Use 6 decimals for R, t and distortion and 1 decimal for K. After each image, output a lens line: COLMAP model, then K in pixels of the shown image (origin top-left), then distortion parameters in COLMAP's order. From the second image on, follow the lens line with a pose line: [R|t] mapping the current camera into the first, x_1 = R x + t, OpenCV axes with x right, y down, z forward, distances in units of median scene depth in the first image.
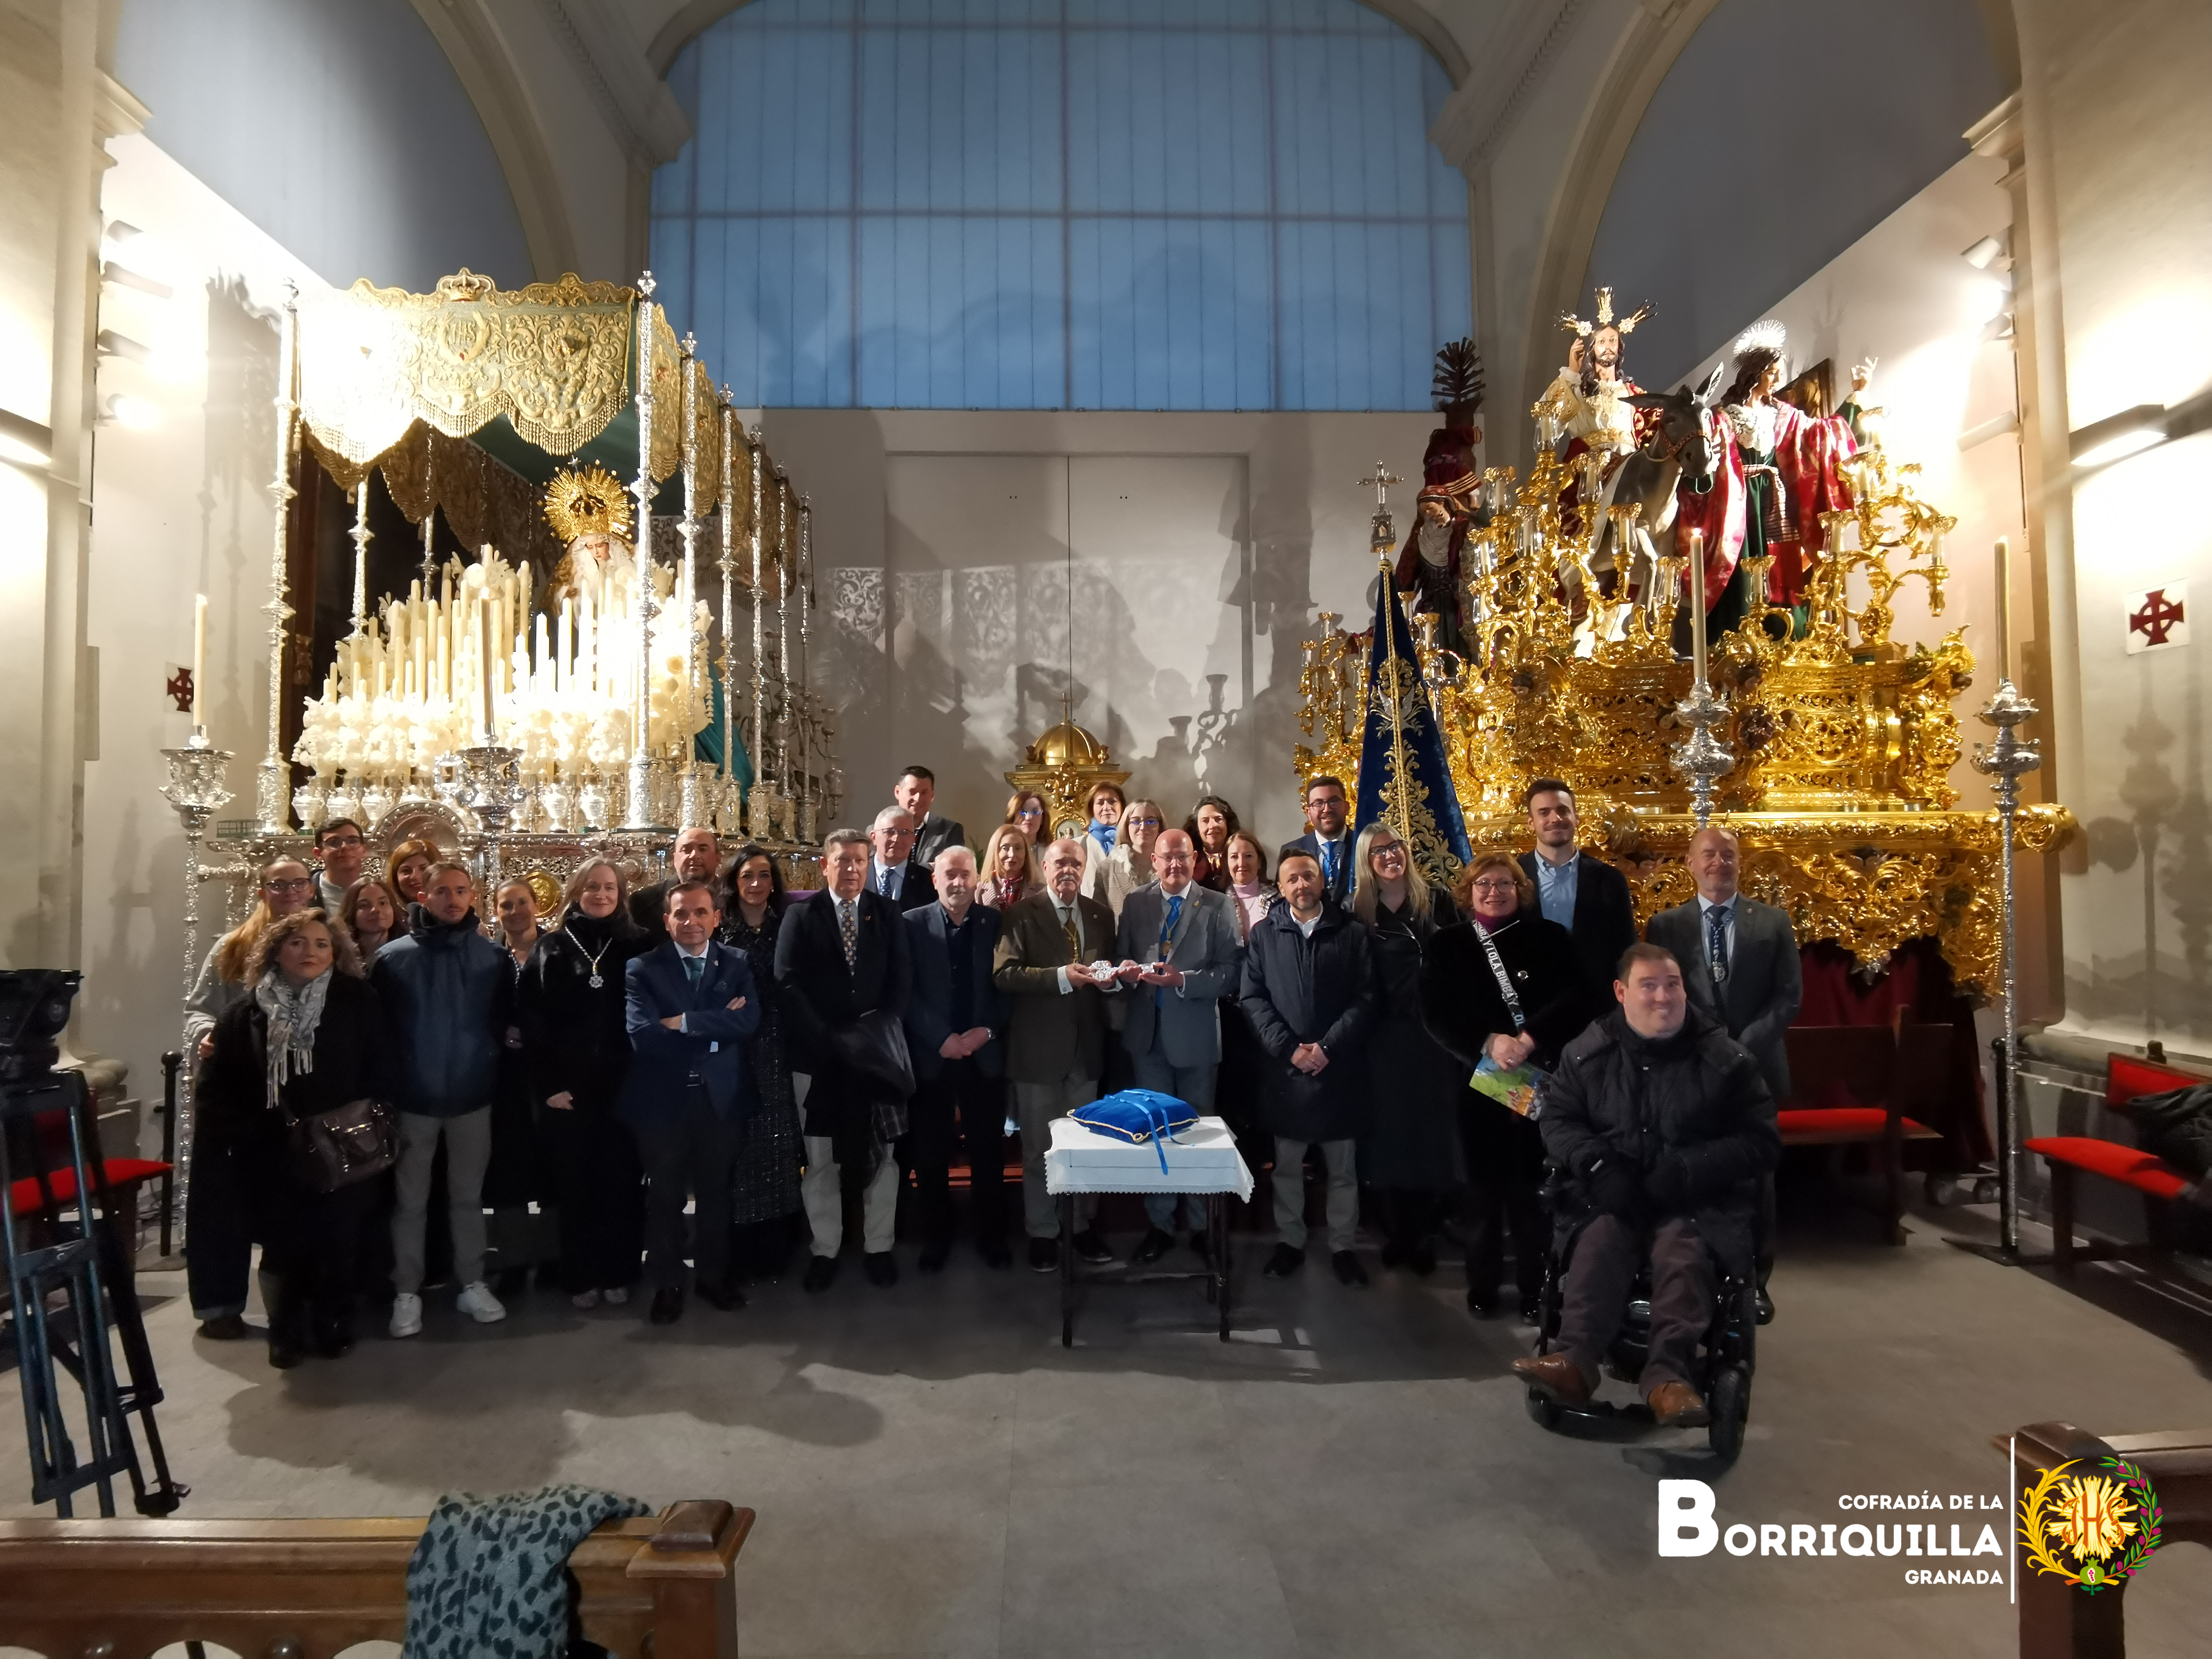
lens RADIAL K [[1103.0, 0, 1106.0], [0, 1103.0, 829.5], [0, 0, 1]] dist [0.000306, -0.058286]
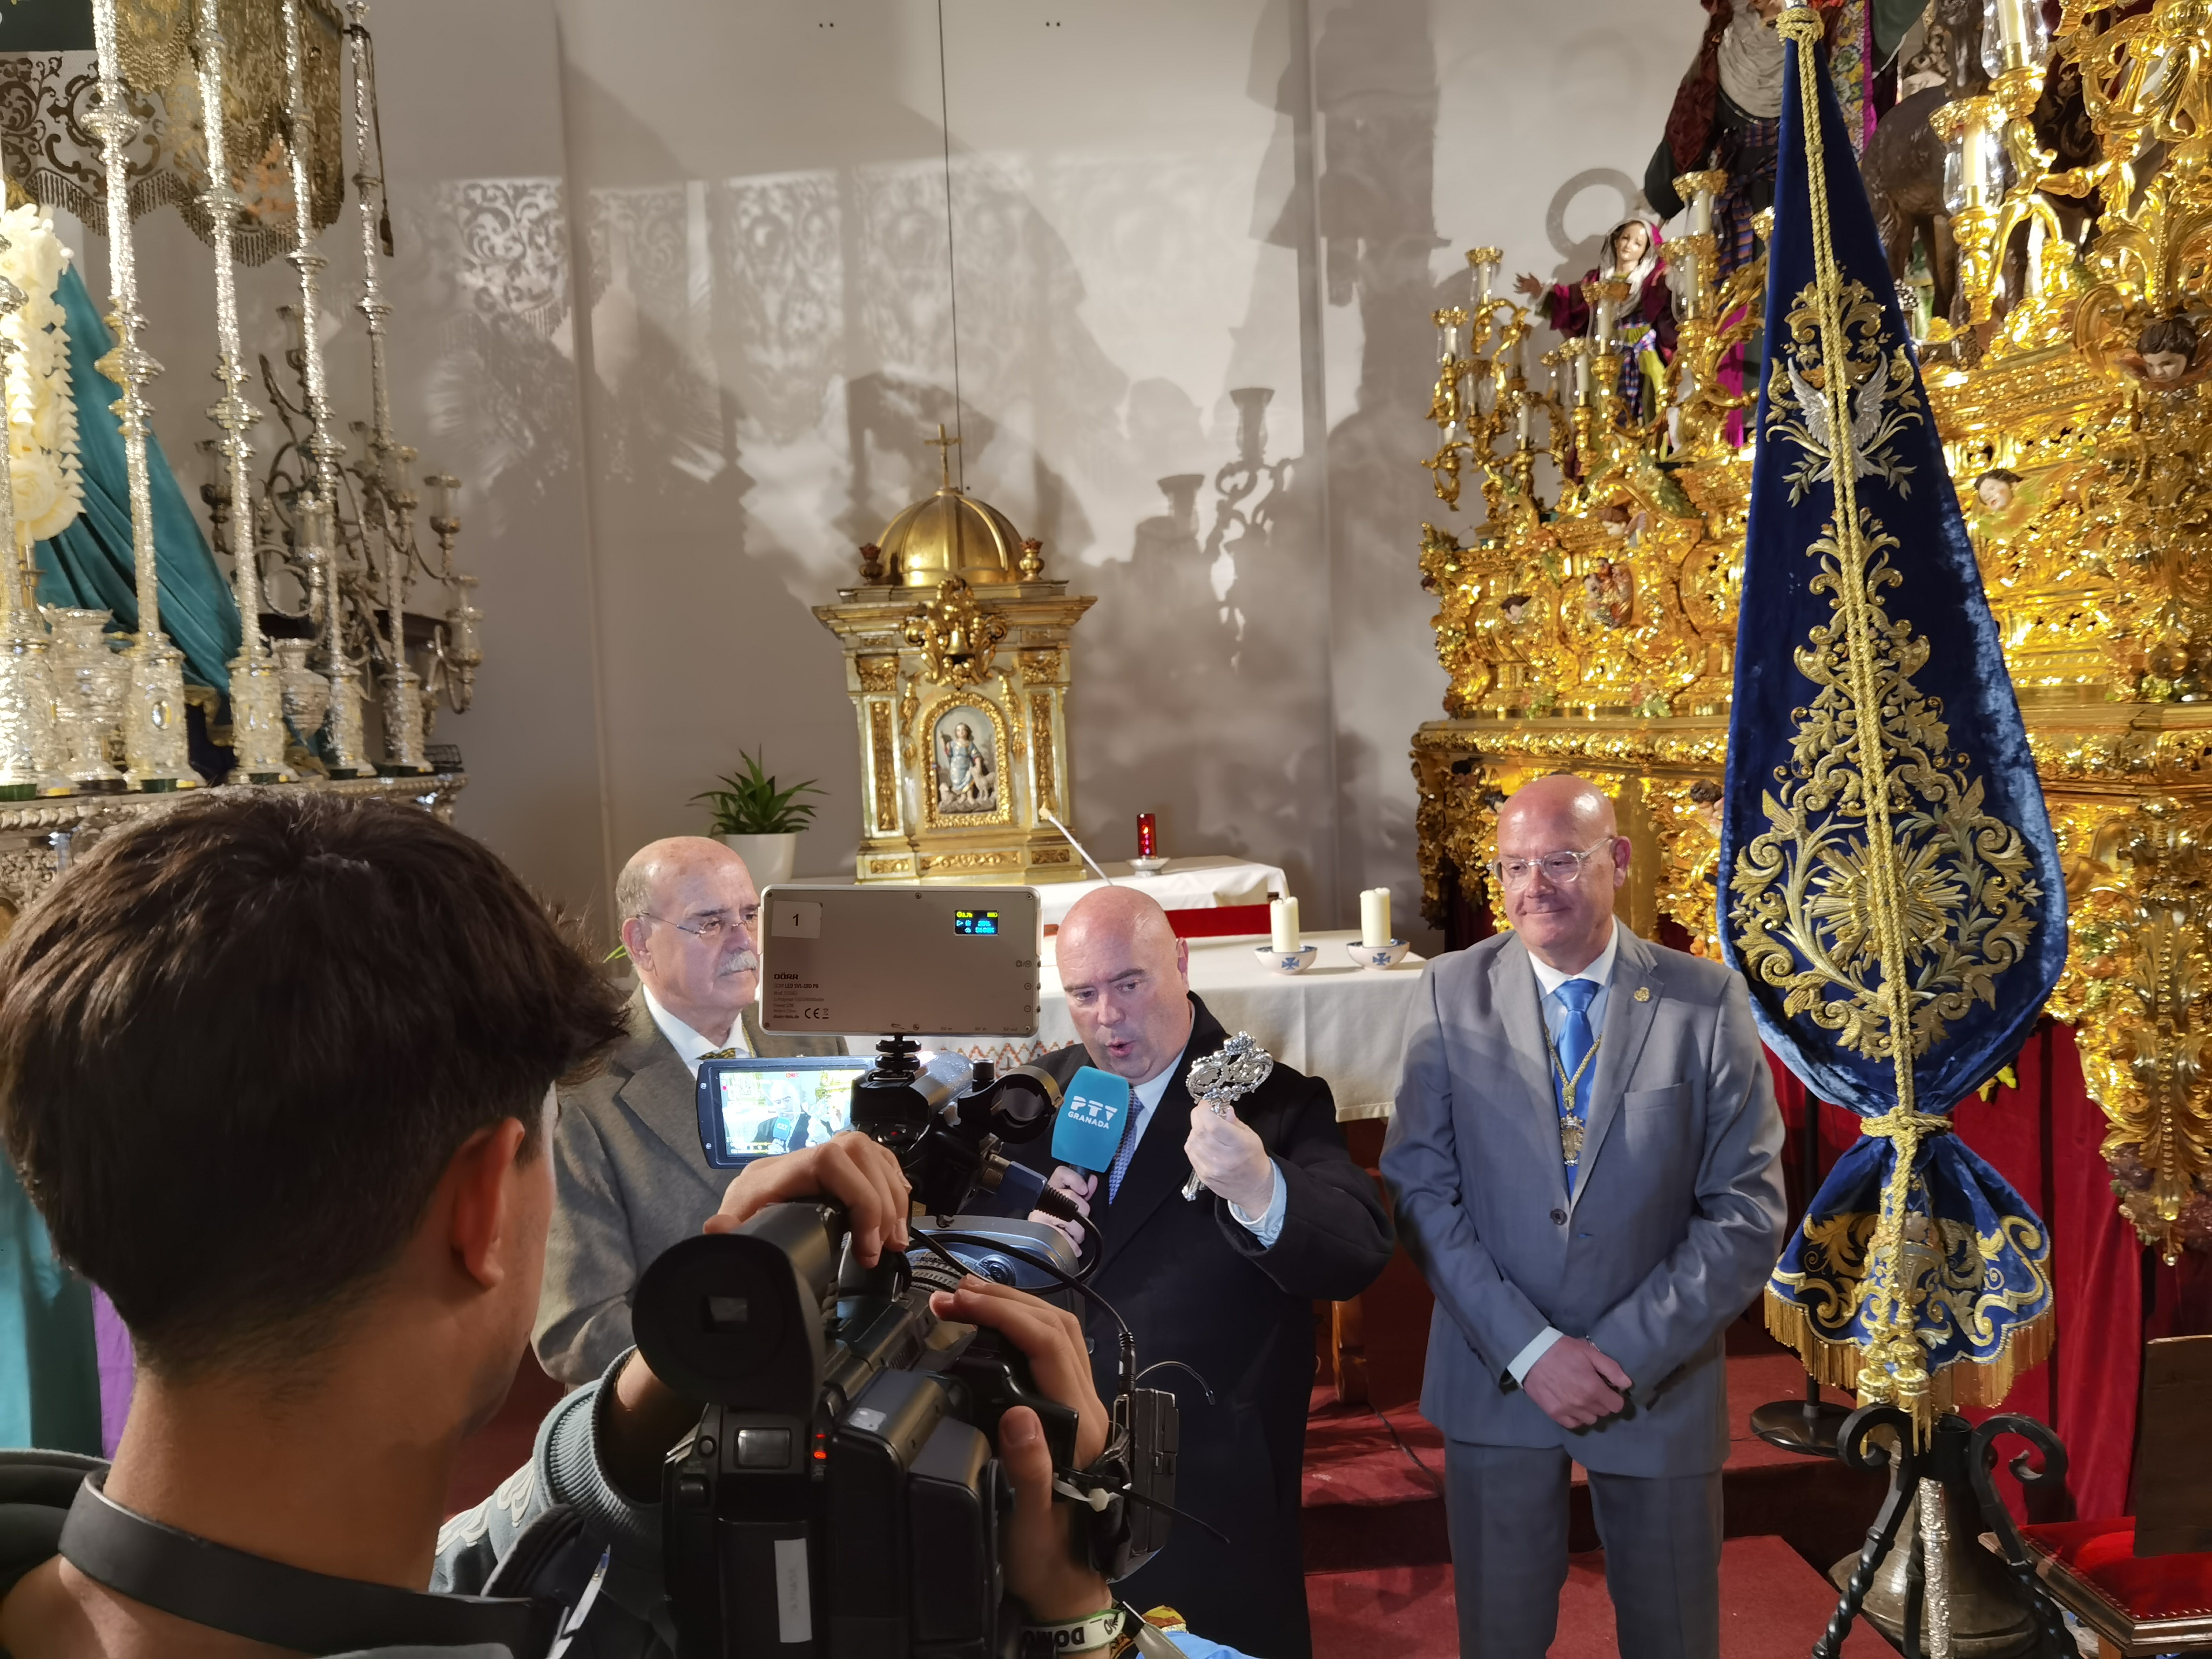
lens RADIAL K [[1737.5, 0, 1070.9], [0, 1737.5, 832.6], [0, 0, 1]] dist [-0.011409, 0.004426]
pose [[0.999338, -0.030089, 0.020450, -0.003235], [0.028034, 0.995151, 0.094280, -0.017736], [-0.023188, -0.093645, 0.995336, 0.211184]]
